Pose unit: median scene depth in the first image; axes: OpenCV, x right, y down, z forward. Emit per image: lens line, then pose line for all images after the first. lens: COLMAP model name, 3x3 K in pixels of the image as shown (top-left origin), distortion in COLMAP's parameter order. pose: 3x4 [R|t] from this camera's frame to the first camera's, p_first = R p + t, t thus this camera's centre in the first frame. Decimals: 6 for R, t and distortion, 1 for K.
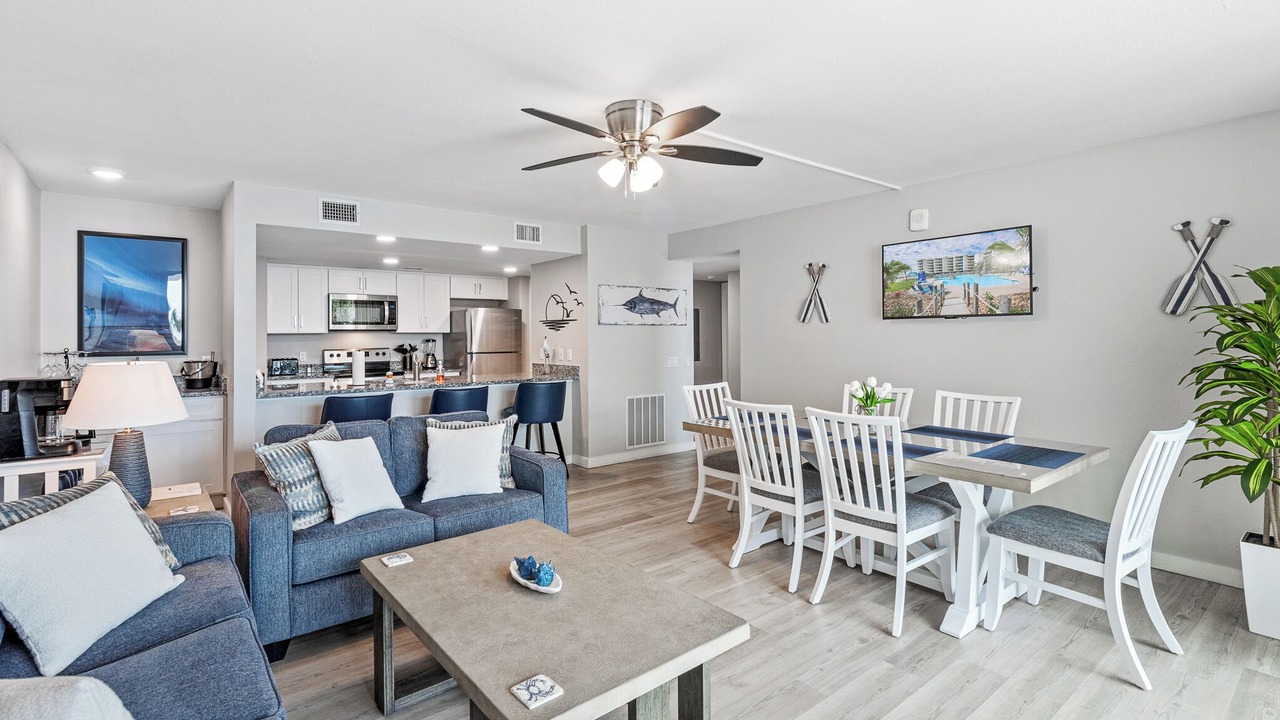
lens RADIAL K [[567.0, 0, 620.6], [0, 567.0, 330.0], [0, 0, 1]] dist [0.003212, -0.000946]
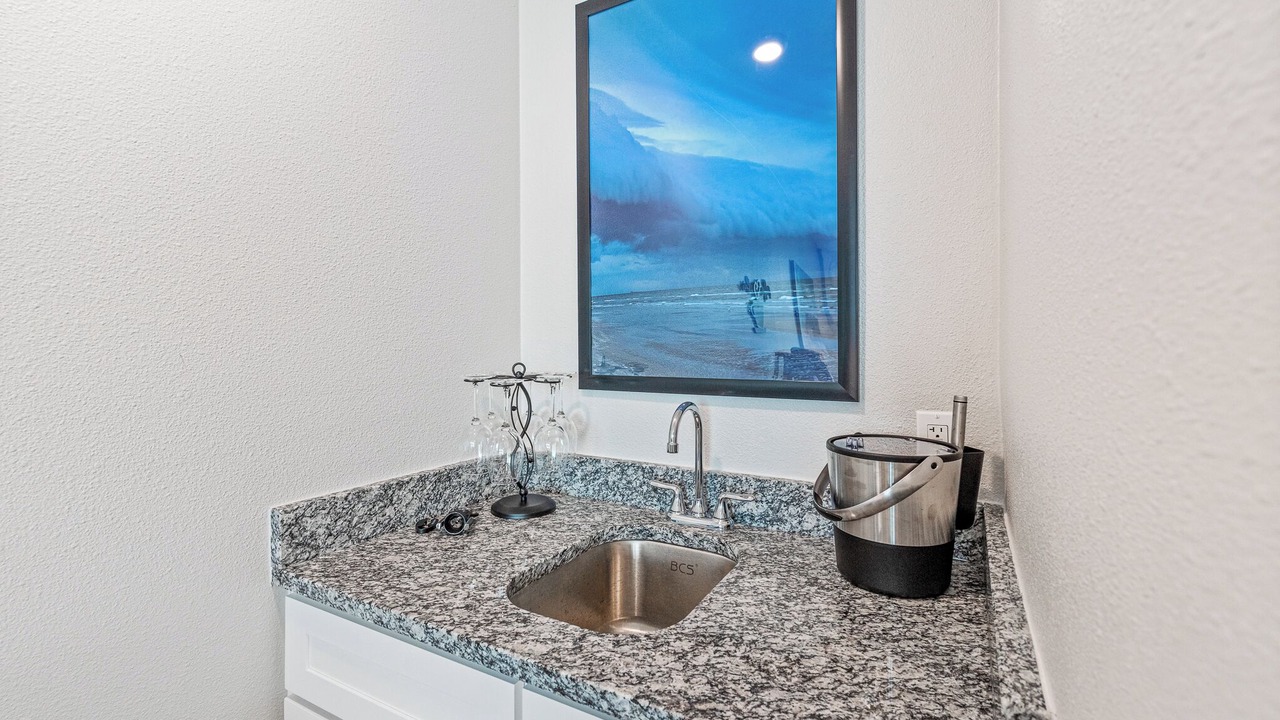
lens RADIAL K [[561.5, 0, 634.0], [0, 561.5, 342.2], [0, 0, 1]] dist [-0.002803, 0.001408]
pose [[0.368080, 0.007182, -0.929766, -0.449682], [0.007330, 0.999917, 0.010626, 0.012082], [0.929765, -0.010727, 0.367997, 0.640132]]
